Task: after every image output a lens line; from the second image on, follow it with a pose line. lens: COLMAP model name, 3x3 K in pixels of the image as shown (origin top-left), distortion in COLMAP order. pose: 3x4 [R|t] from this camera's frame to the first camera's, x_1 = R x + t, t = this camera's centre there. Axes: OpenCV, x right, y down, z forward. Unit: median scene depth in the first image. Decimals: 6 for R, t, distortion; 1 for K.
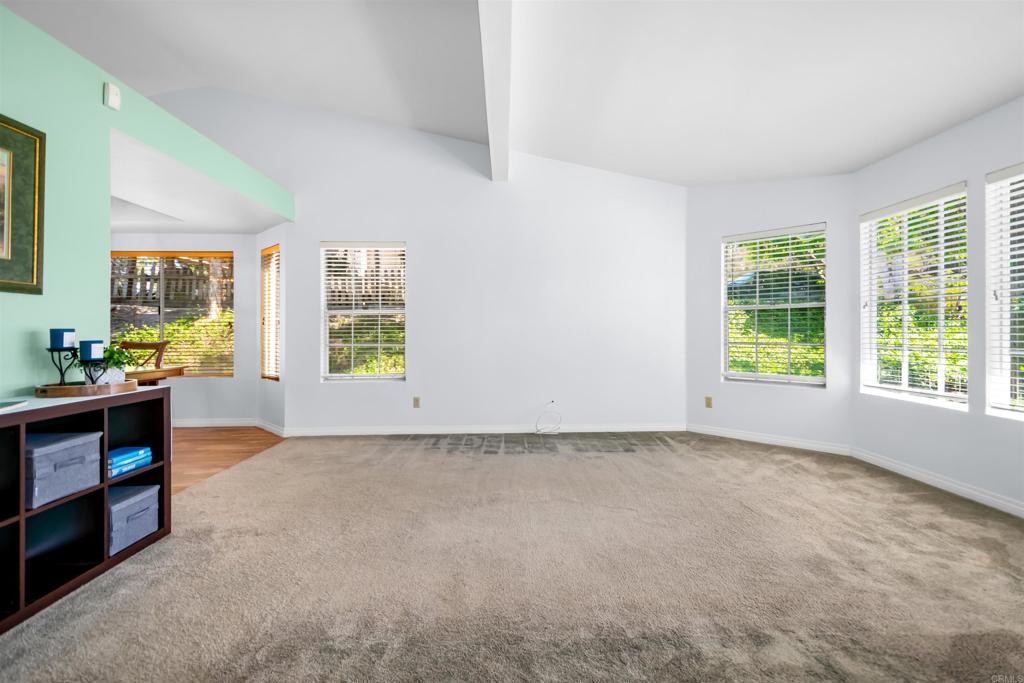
lens RADIAL K [[447.8, 0, 514.8], [0, 447.8, 331.8], [0, 0, 1]] dist [0.024200, -0.010570]
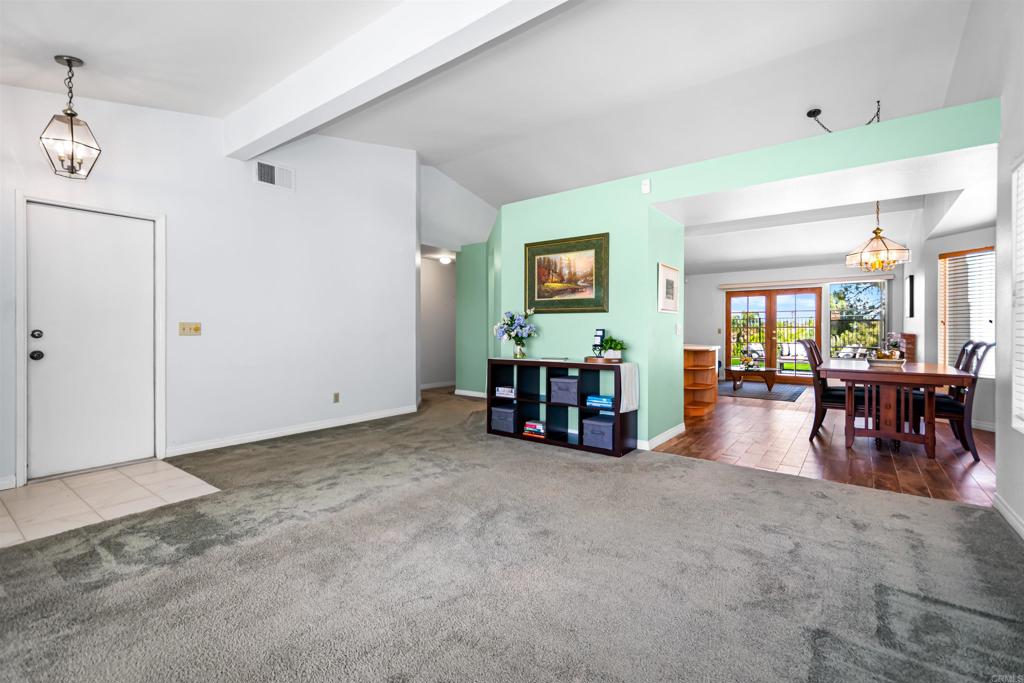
lens RADIAL K [[447.8, 0, 514.8], [0, 447.8, 331.8], [0, 0, 1]] dist [0.024200, -0.010570]
pose [[-0.616017, 0.004380, -0.787721, 0.724093], [-0.000757, 0.999981, 0.006153, -0.006326], [0.787733, 0.004387, -0.616002, 1.718997]]
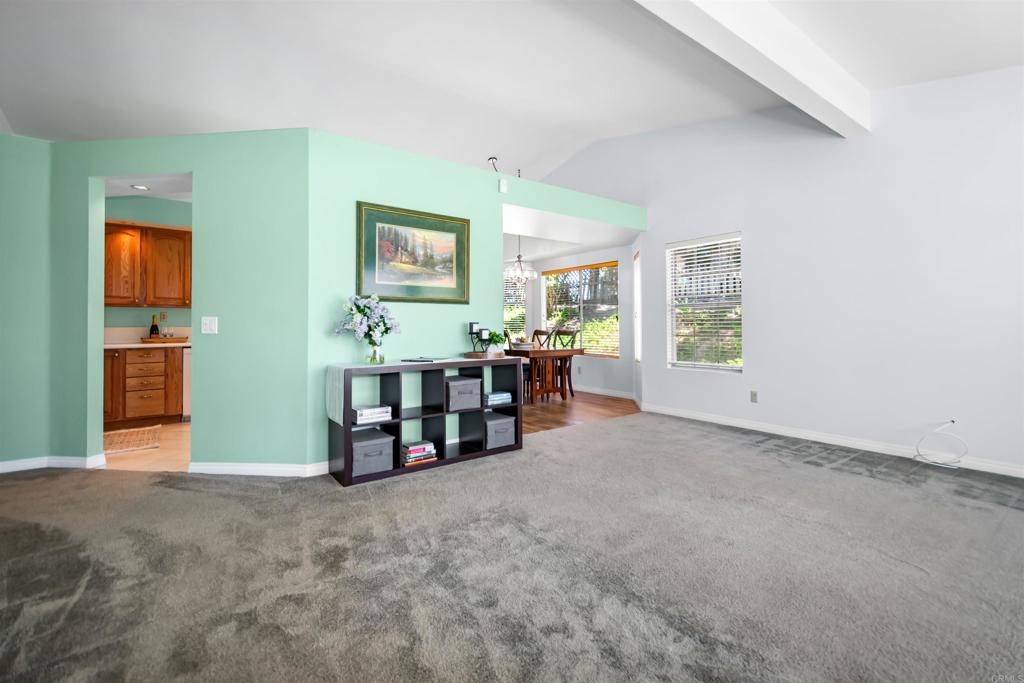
lens RADIAL K [[448.6, 0, 516.2], [0, 448.6, 322.9], [0, 0, 1]] dist [0.026119, -0.008851]
pose [[0.579147, -0.004475, -0.815211, 0.548585], [0.004146, 0.999988, -0.002544, 0.001167], [0.815213, -0.001906, 0.579159, 0.061409]]
